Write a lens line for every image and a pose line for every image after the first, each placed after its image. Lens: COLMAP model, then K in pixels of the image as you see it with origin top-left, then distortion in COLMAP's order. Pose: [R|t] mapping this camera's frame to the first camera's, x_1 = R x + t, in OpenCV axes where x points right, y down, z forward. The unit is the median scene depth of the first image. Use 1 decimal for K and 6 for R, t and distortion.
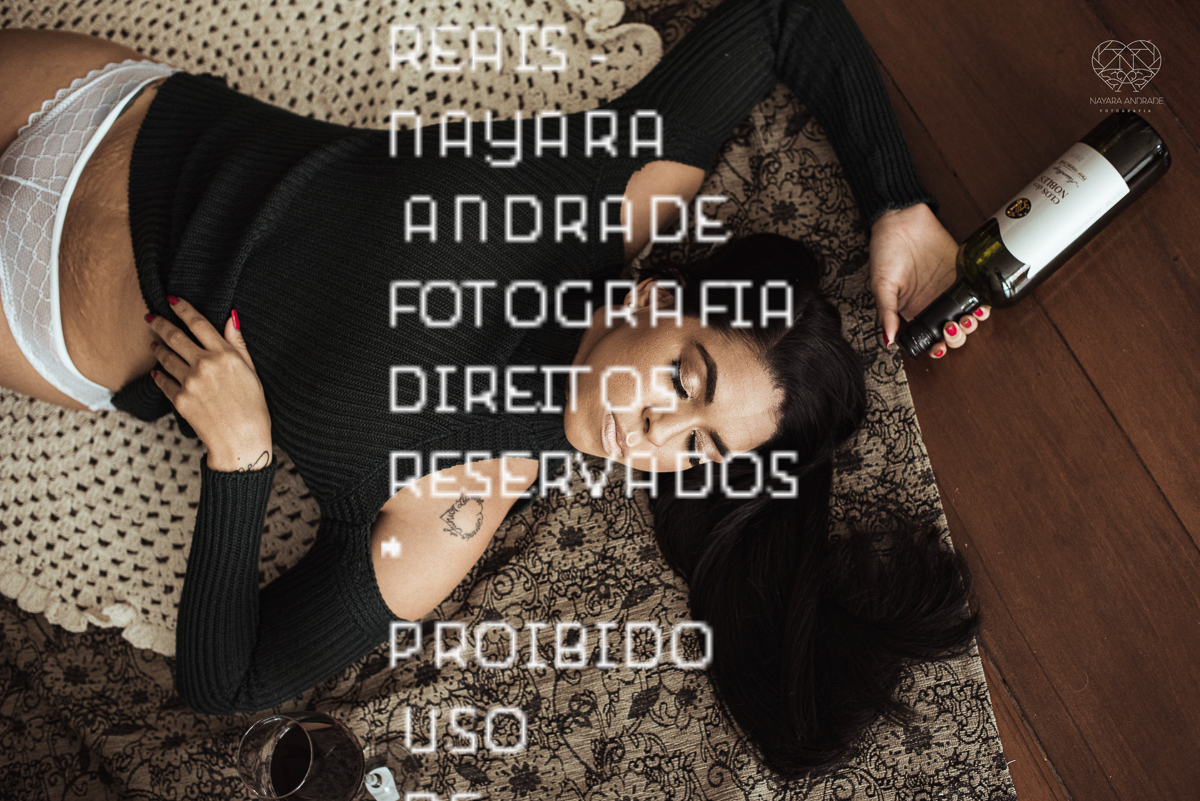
lens RADIAL K [[1852.0, 0, 600.0], [0, 1852.0, 400.5], [0, 0, 1]] dist [-0.158356, 0.034435]
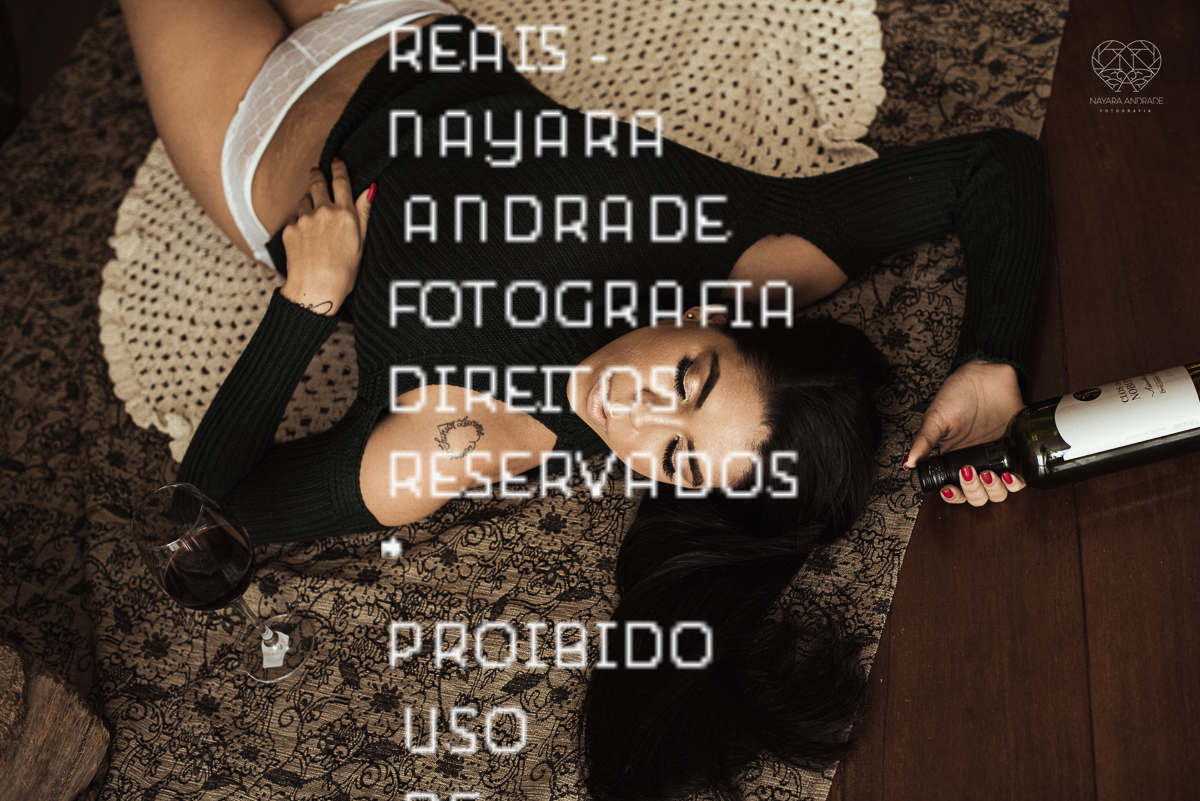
lens RADIAL K [[1852.0, 0, 600.0], [0, 1852.0, 400.5], [0, 0, 1]] dist [-0.158356, 0.034435]
pose [[0.854699, 0.410015, -0.318398, 0.303590], [-0.471195, 0.870137, -0.144349, 0.151088], [0.217864, 0.273403, 0.936902, 0.041368]]
